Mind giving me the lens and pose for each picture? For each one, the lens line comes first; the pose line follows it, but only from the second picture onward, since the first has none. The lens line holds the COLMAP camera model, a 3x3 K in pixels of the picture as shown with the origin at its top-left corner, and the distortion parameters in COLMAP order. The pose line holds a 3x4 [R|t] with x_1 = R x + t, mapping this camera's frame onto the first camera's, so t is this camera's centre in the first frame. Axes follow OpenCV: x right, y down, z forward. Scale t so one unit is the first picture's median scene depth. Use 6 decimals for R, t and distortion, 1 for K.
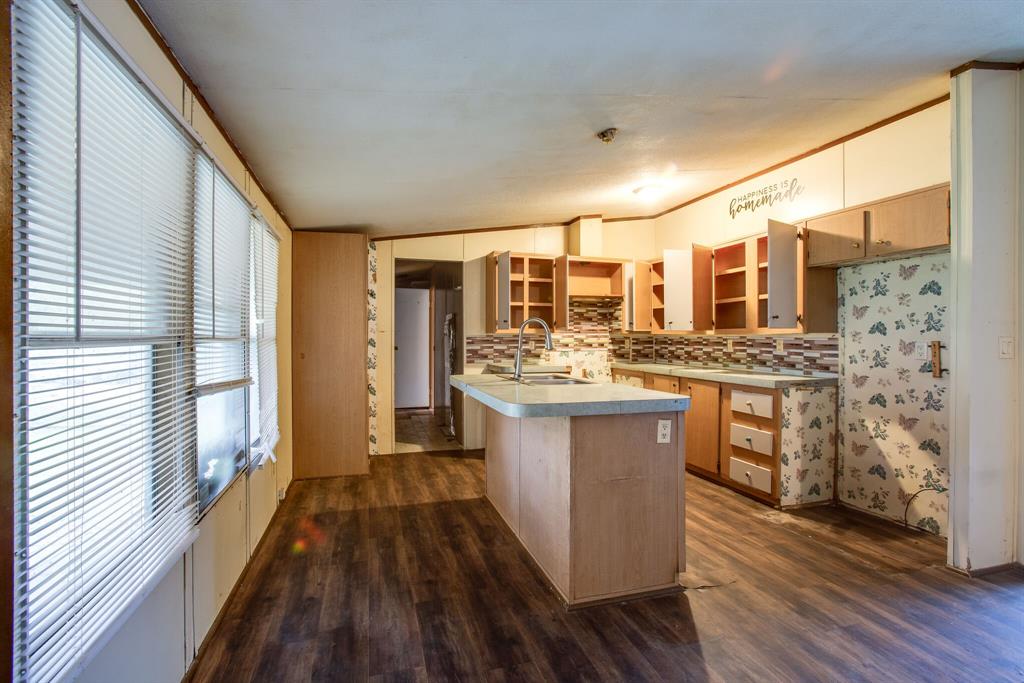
lens RADIAL K [[476.1, 0, 512.0], [0, 476.1, 341.5], [0, 0, 1]] dist [-0.060795, 0.031318]
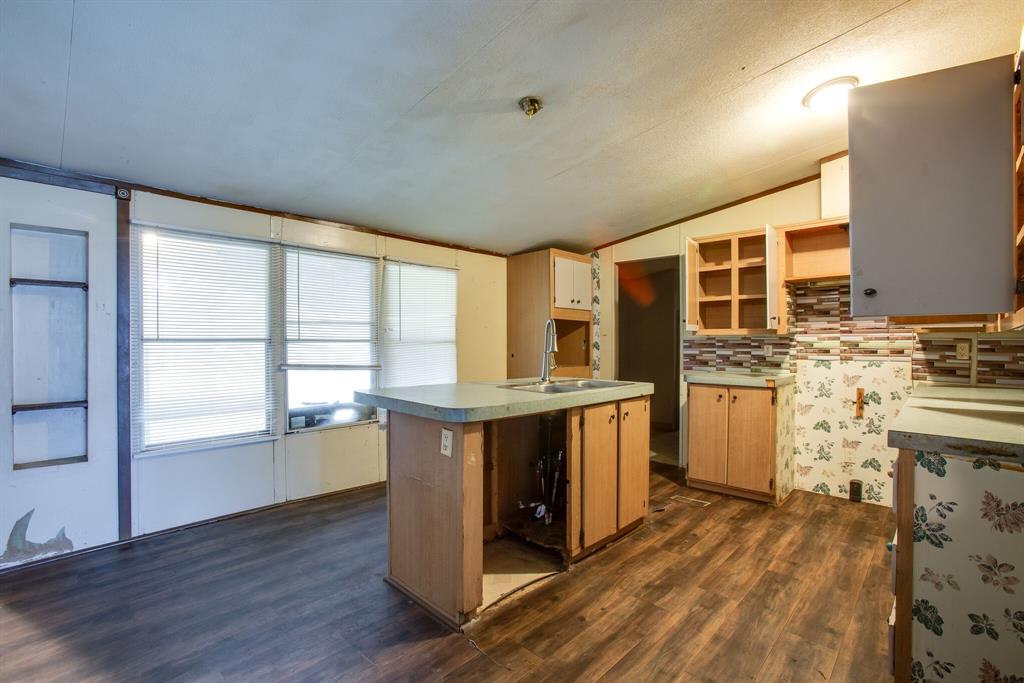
lens RADIAL K [[476.1, 0, 512.0], [0, 476.1, 341.5], [0, 0, 1]] dist [-0.060795, 0.031318]
pose [[0.476221, -0.001594, -0.879324, 0.690627], [-0.007865, 0.999951, -0.006072, 0.001861], [0.879291, 0.009808, 0.476184, 0.399874]]
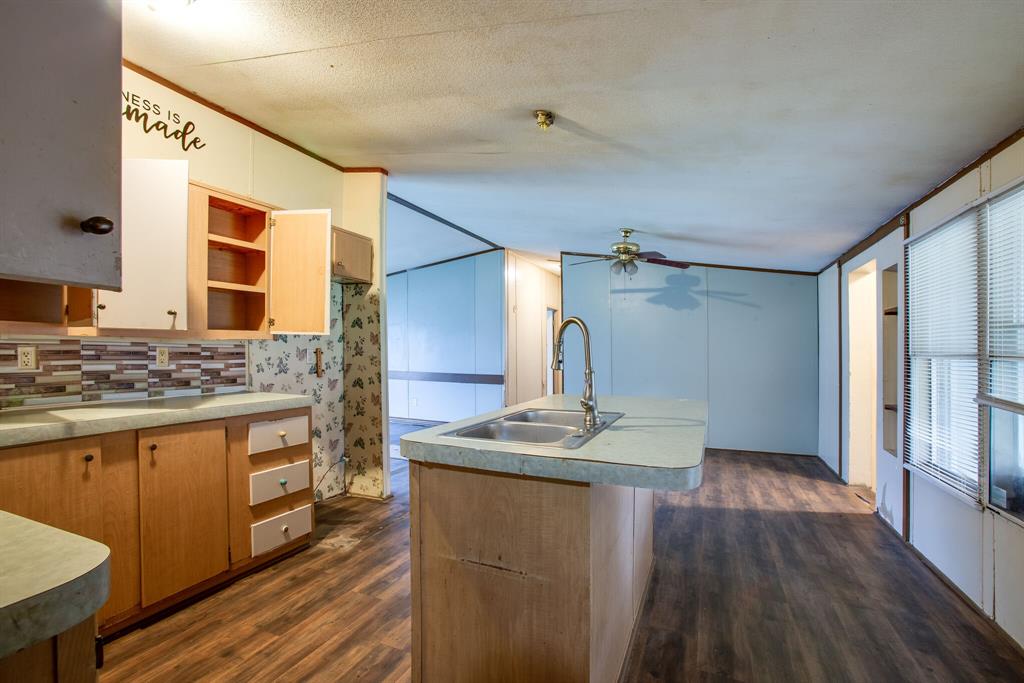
lens RADIAL K [[464.5, 0, 508.6], [0, 464.5, 334.3], [0, 0, 1]] dist [-0.050742, 0.021649]
pose [[-0.755746, 0.005645, 0.654840, -0.228017], [-0.011055, 0.999710, -0.021377, -0.013596], [-0.654771, -0.023395, -0.755465, 1.241276]]
